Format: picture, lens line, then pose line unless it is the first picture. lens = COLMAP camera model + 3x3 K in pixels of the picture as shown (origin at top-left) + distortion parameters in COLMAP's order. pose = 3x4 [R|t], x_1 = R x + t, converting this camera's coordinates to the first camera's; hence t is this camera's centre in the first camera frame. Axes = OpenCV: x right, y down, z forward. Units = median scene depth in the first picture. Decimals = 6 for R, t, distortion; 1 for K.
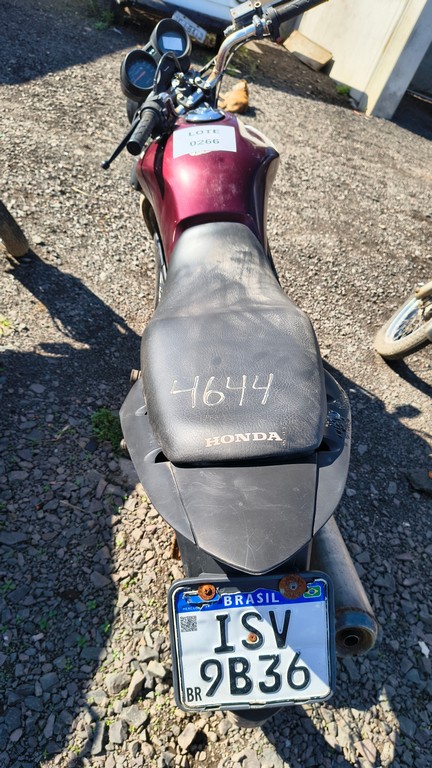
lens RADIAL K [[503.3, 0, 218.4], [0, 503.3, 385.1], [0, 0, 1]] dist [0.004766, 0.000111]
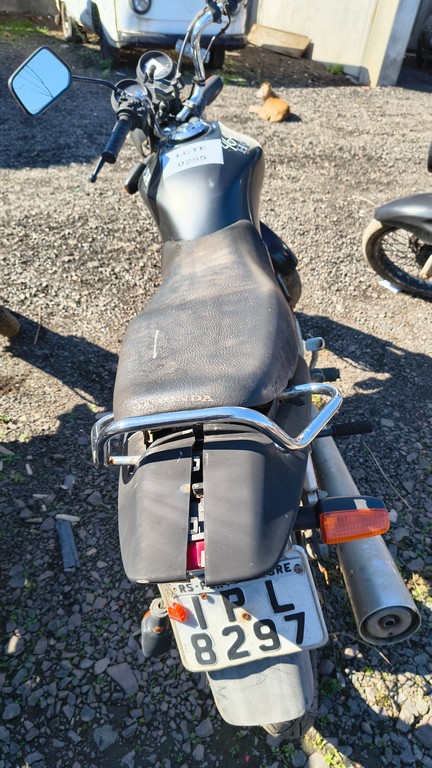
lens RADIAL K [[572.3, 0, 216.9], [0, 572.3, 386.2], [0, 0, 1]] dist [-0.004016, -0.003991]
pose [[0.956079, -0.288962, 0.049138, -0.211169], [0.290975, 0.955880, -0.040327, -0.034978], [-0.035317, 0.052854, 0.997978, -0.045436]]
